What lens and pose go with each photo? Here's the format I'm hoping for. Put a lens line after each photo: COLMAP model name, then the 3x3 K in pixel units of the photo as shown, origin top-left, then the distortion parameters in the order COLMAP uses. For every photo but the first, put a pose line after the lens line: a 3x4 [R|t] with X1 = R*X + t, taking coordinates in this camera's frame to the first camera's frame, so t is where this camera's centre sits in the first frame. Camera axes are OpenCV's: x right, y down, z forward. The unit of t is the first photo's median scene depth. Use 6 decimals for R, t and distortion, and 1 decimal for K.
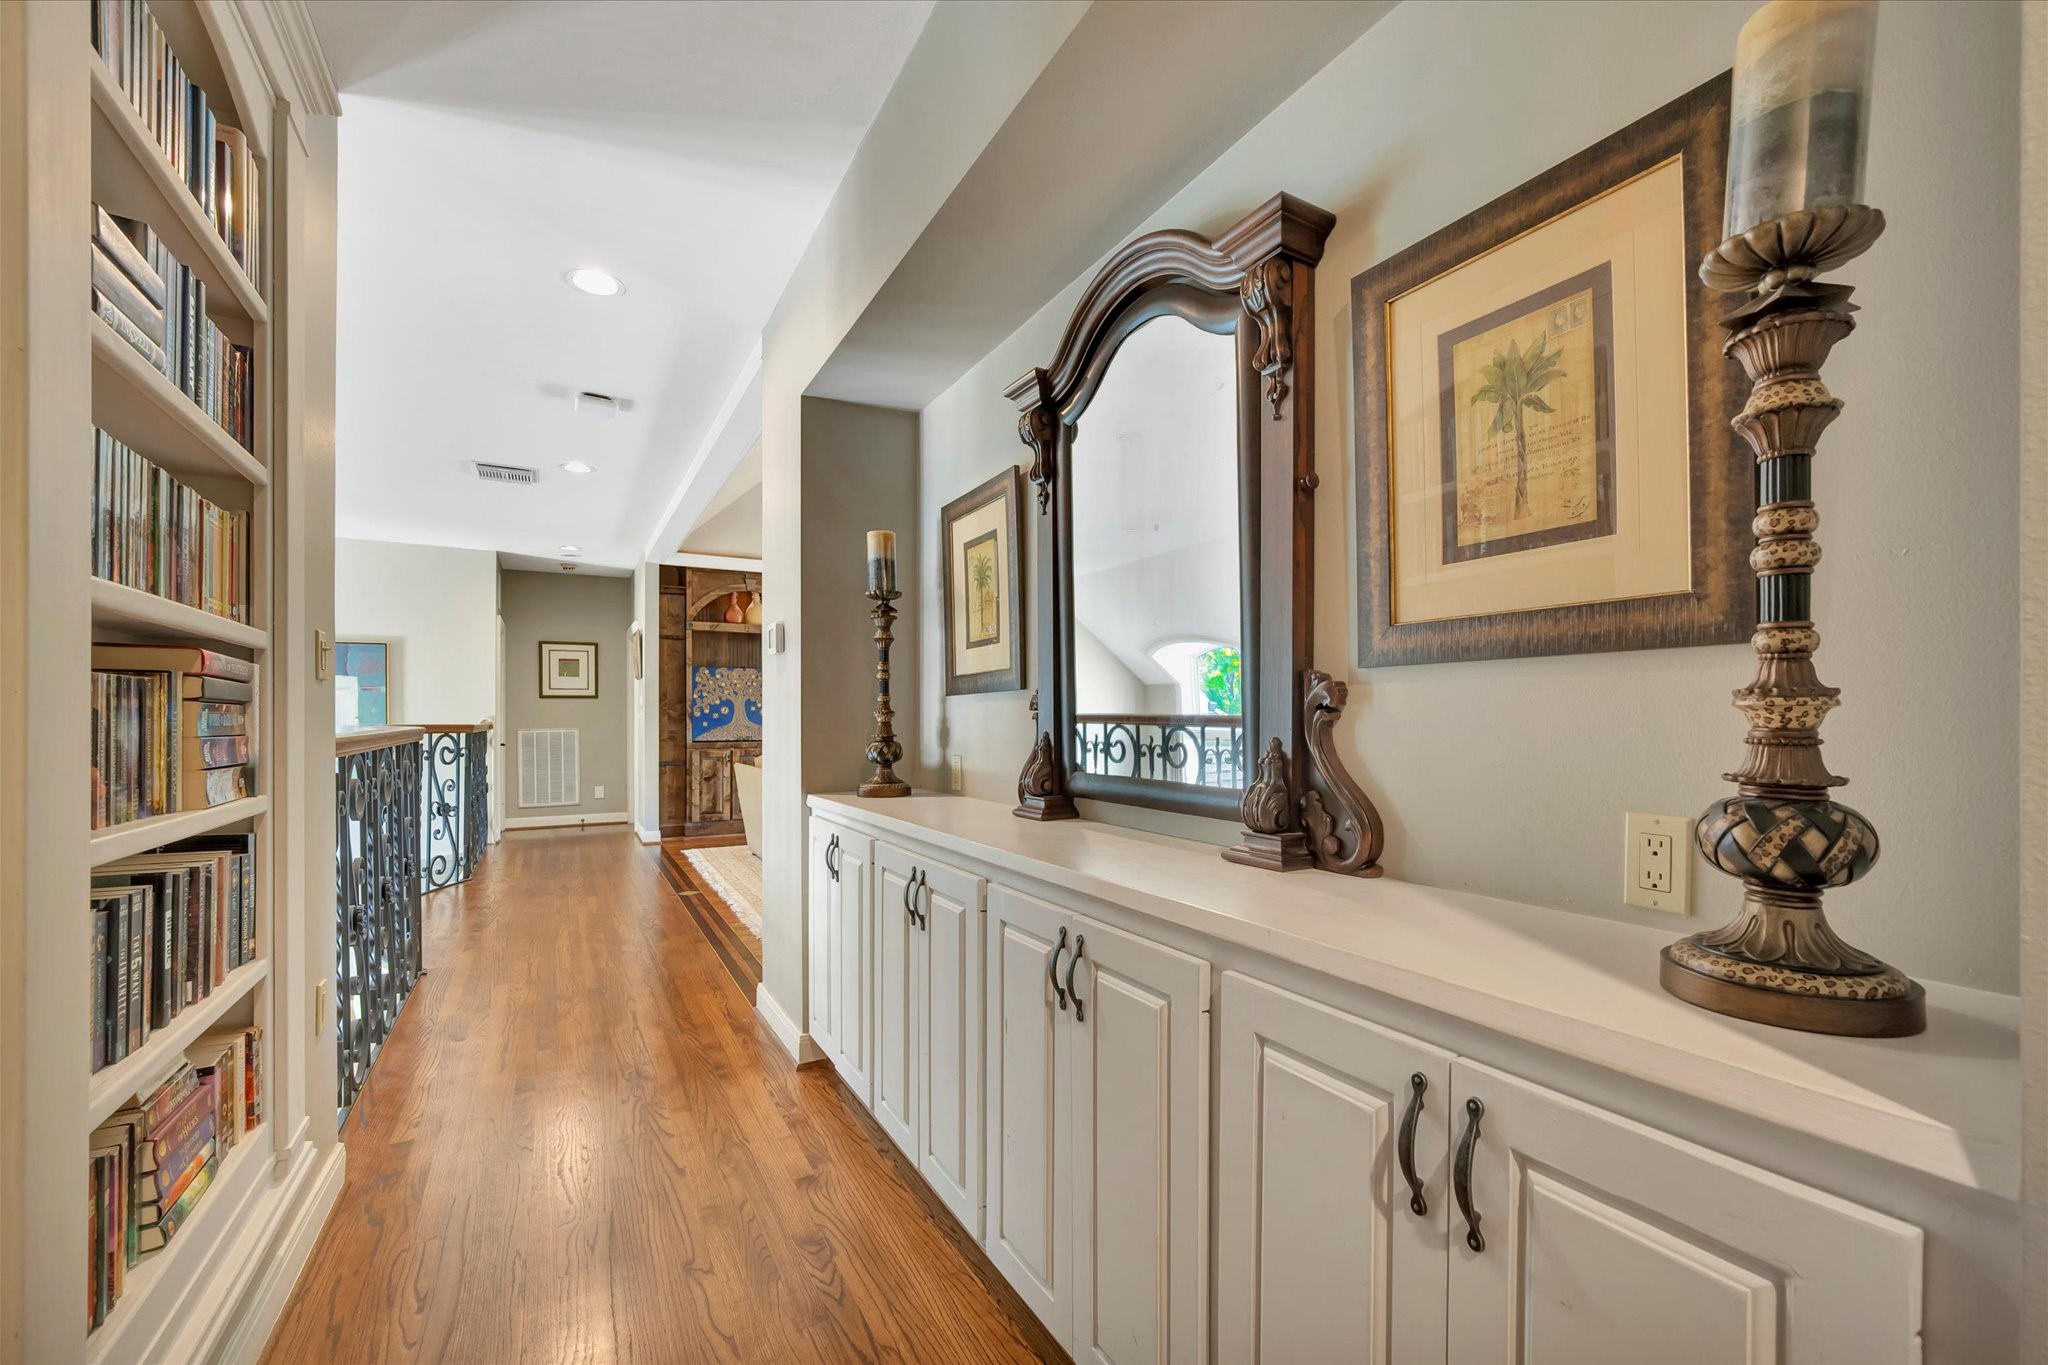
lens RADIAL K [[817.2, 0, 1044.2], [0, 817.2, 719.3], [0, 0, 1]] dist [-0.002498, 0.001199]
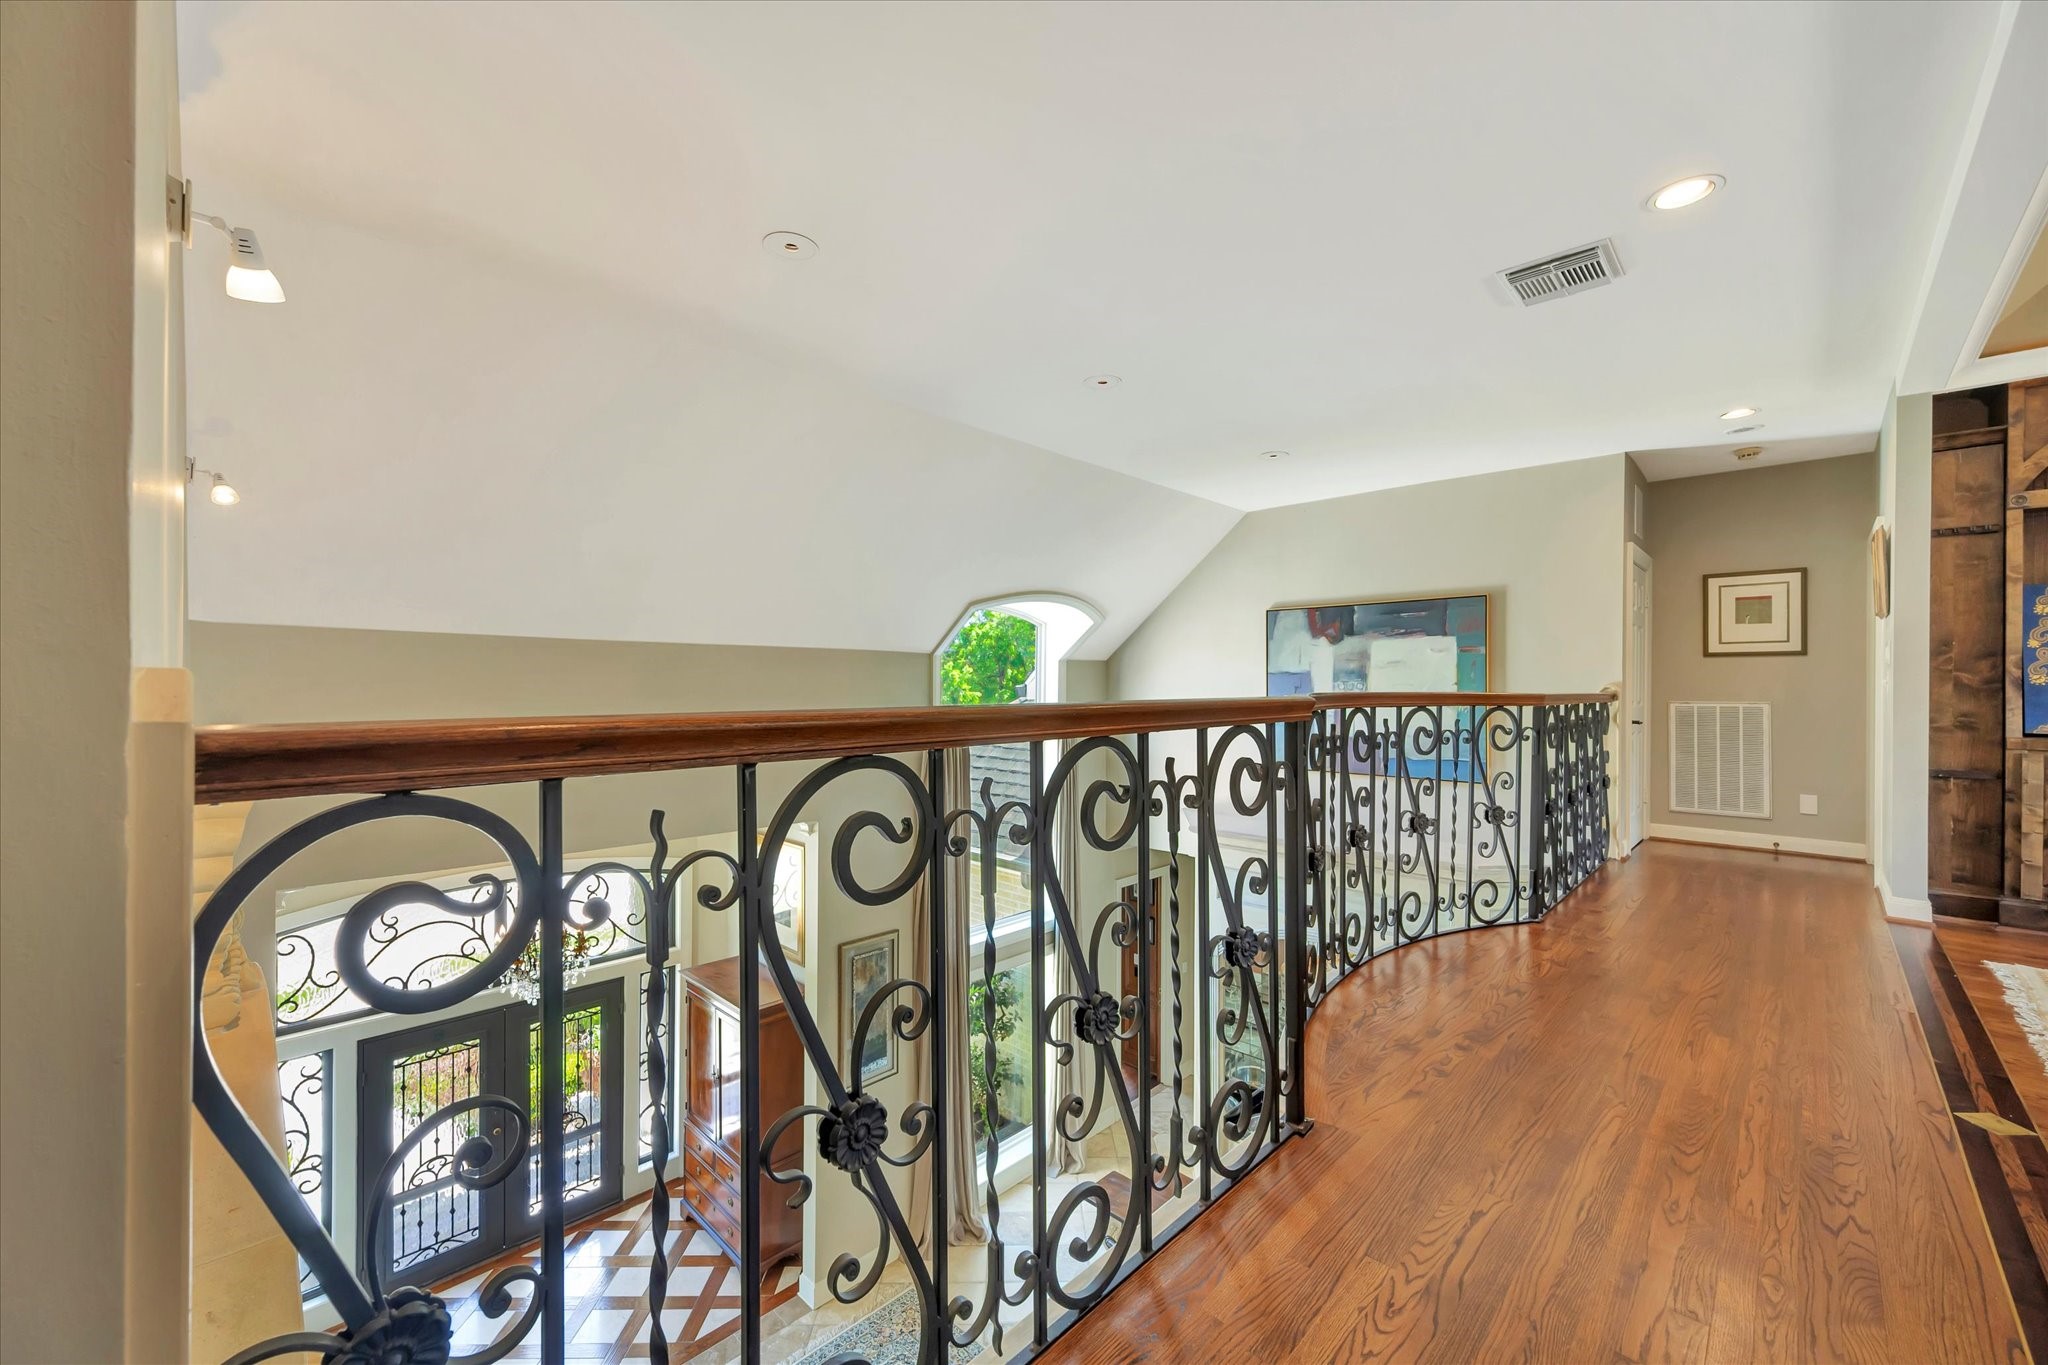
lens RADIAL K [[817.2, 0, 1010.9], [0, 817.2, 683.1], [0, 0, 1]] dist [-0.002498, 0.001199]
pose [[0.260294, 0.002199, -0.965527, -0.114443], [-0.008719, 0.999962, -0.000072, 0.001150], [0.965490, 0.008437, 0.260303, 0.282908]]
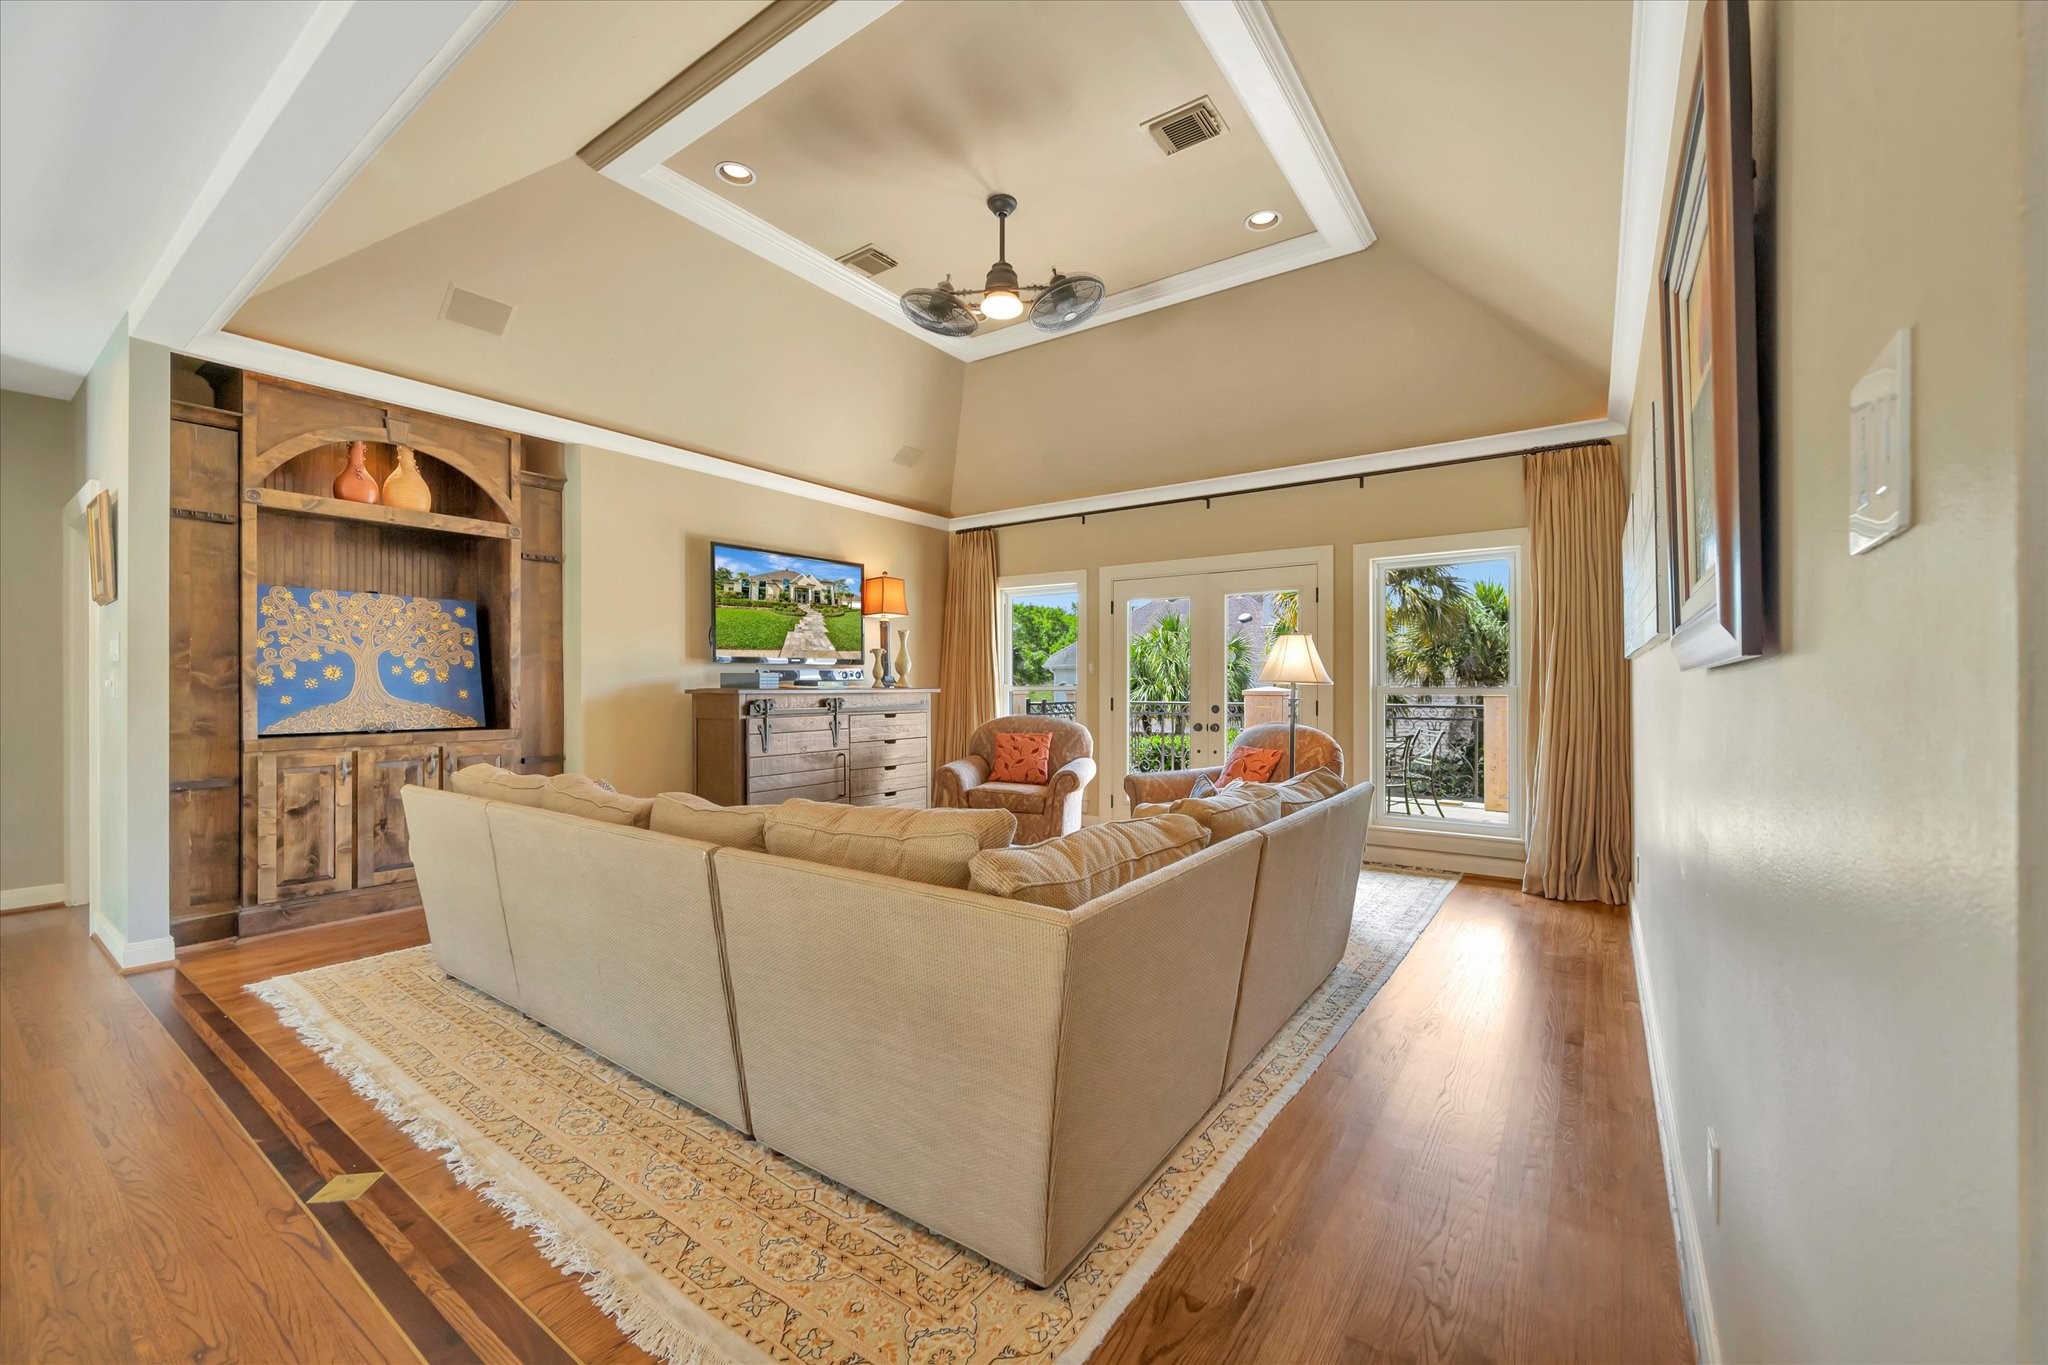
lens RADIAL K [[817.2, 0, 1035.9], [0, 817.2, 684.2], [0, 0, 1]] dist [-0.002498, 0.001199]
pose [[0.913673, -0.002640, 0.406442, -0.208425], [0.005085, 0.999975, -0.004936, 0.000865], [-0.406418, 0.006577, 0.913663, 0.375848]]
